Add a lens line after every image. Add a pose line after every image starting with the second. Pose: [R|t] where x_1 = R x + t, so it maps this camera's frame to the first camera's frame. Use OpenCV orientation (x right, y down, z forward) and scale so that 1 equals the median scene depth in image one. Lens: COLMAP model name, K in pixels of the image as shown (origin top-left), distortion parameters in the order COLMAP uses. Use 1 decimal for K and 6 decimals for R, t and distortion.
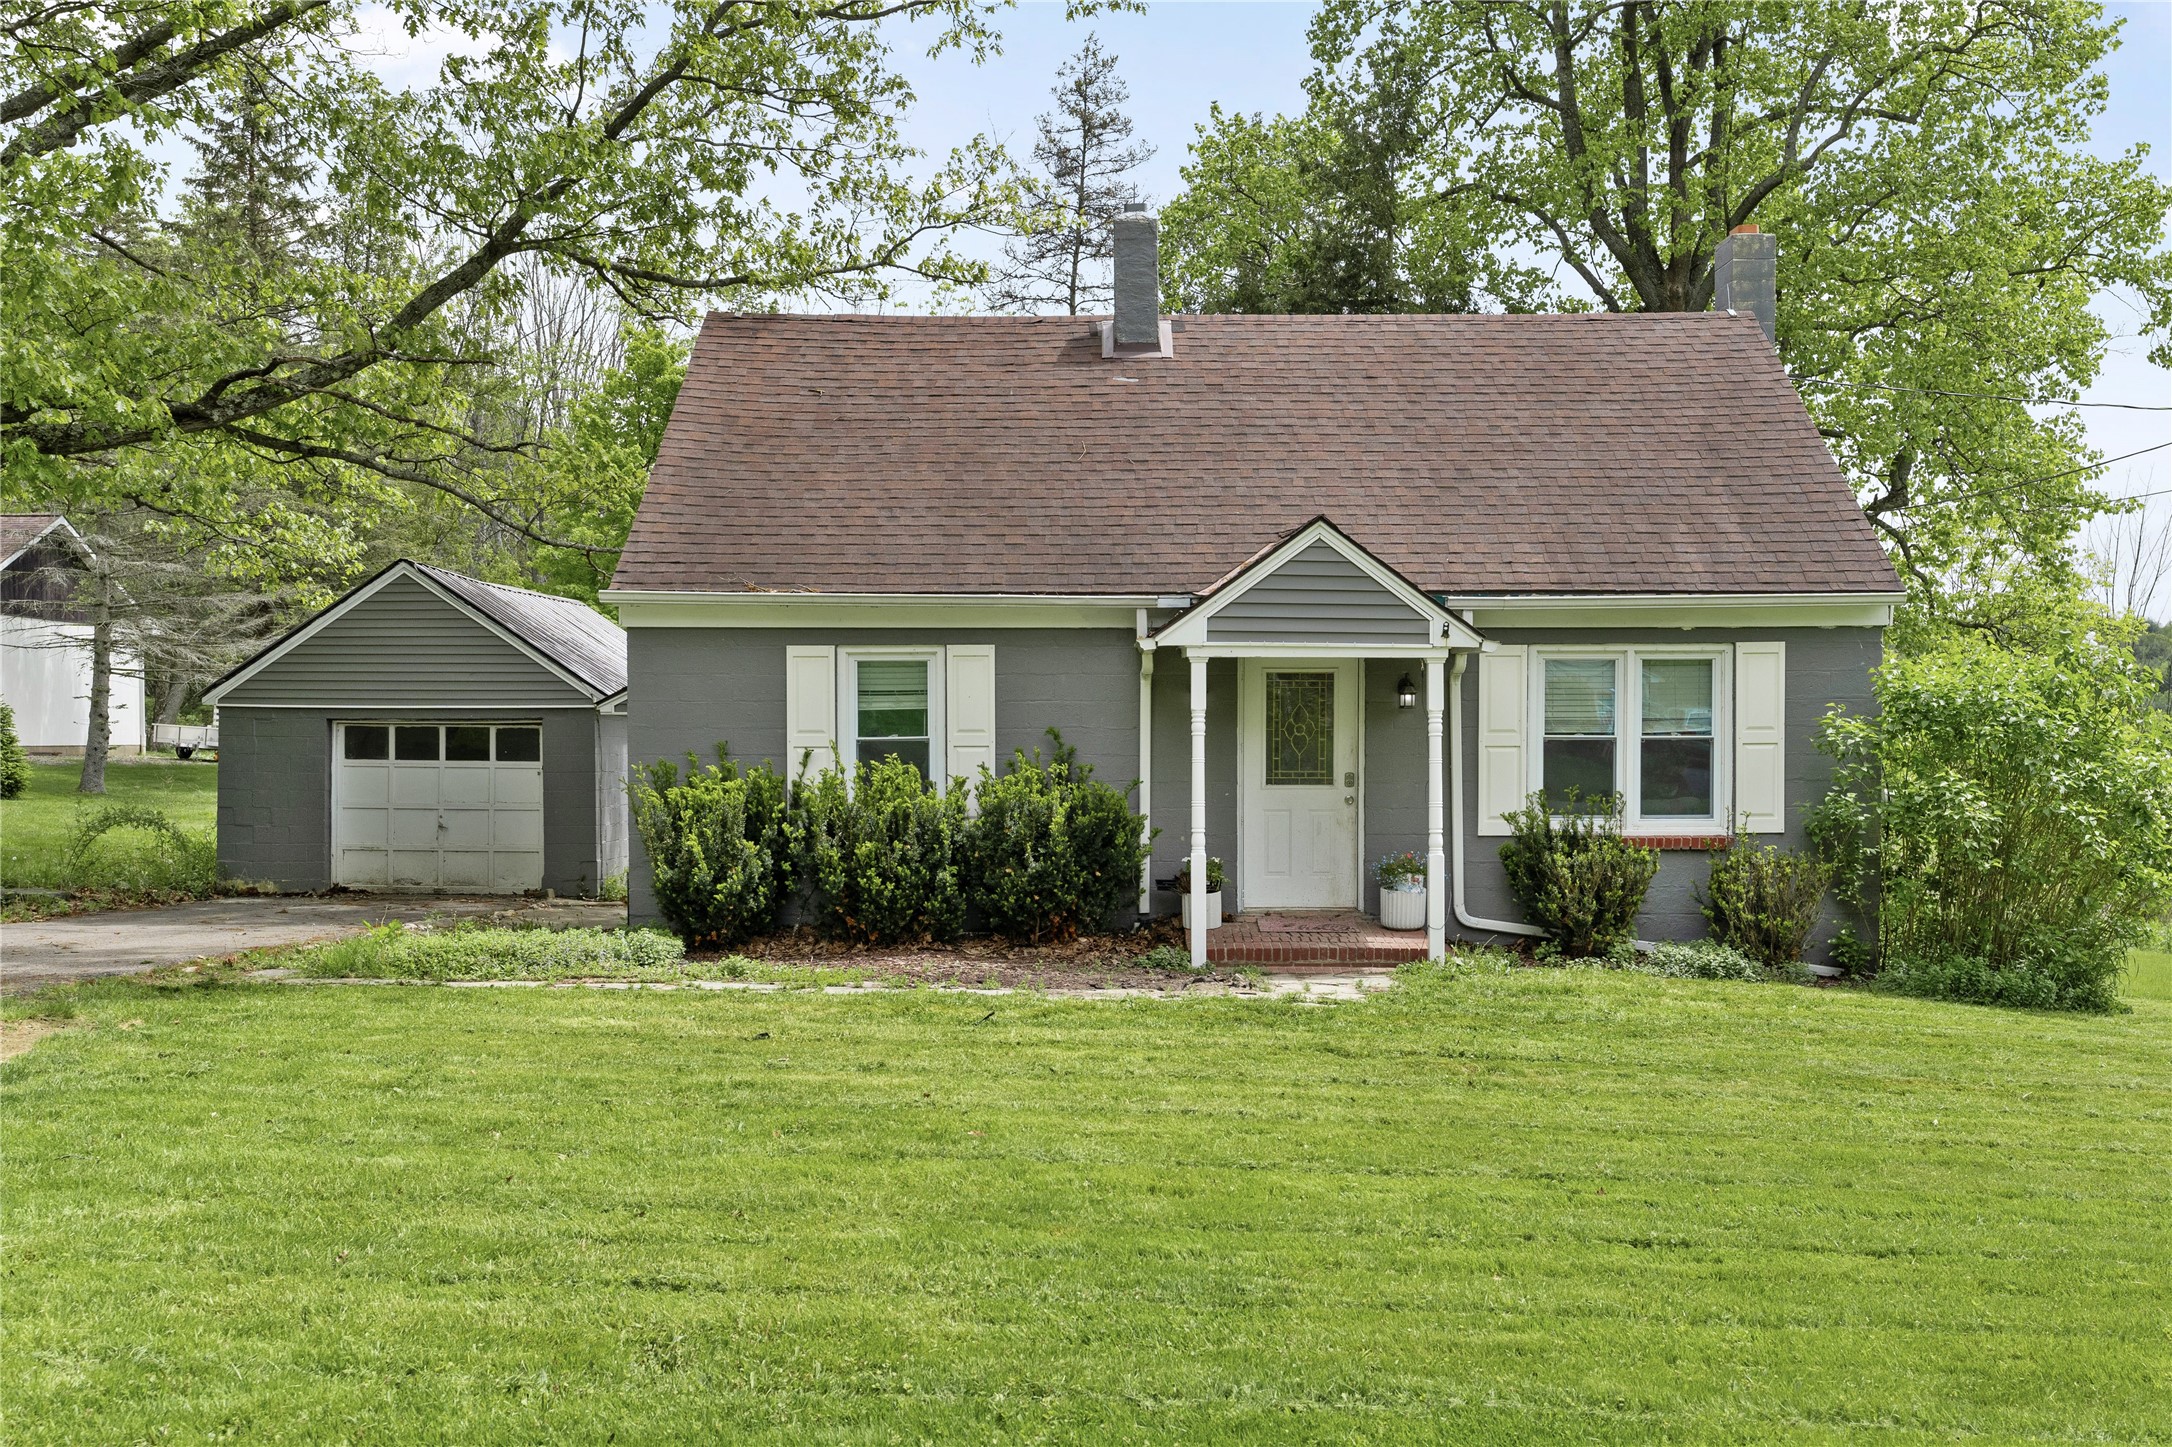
lens RADIAL K [[2021.0, 0, 1083.6], [0, 2021.0, 737.5], [0, 0, 1]] dist [0.055802, 0.000000]
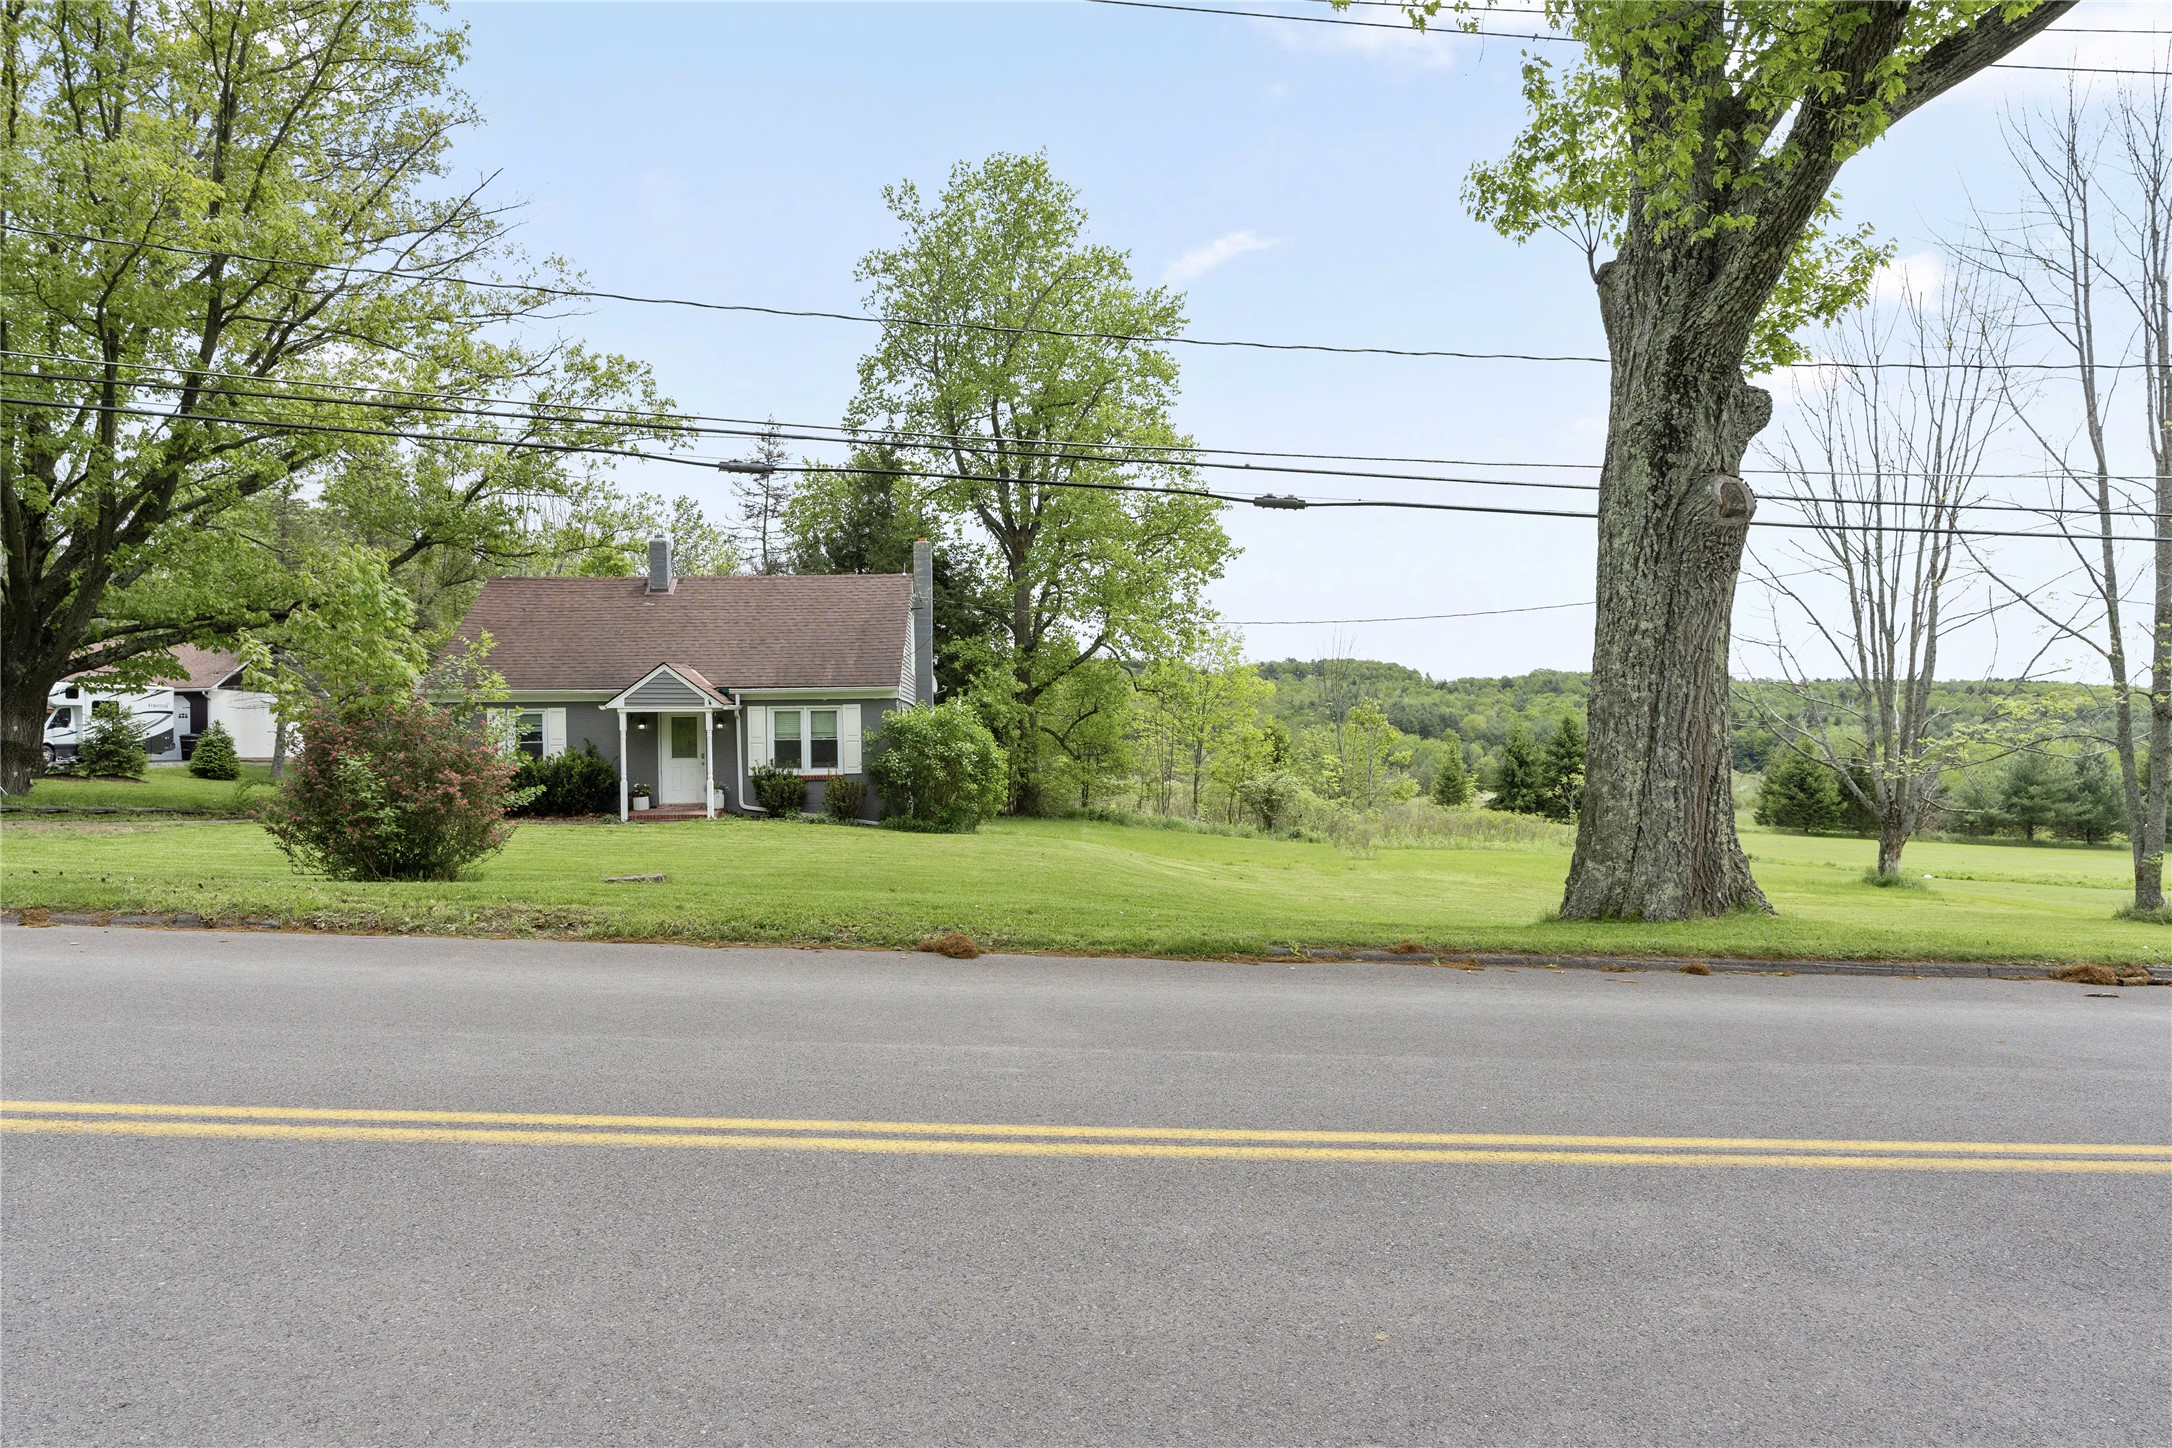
lens RADIAL K [[1235.5, 0, 1086.8], [0, 1235.5, 735.6], [0, 0, 1]] dist [-0.000695, 0.000412]
pose [[0.996234, -0.009946, 0.086128, 0.429150], [0.011052, 0.999862, -0.012377, 0.016712], [-0.085993, 0.013282, 0.996207, -0.604756]]
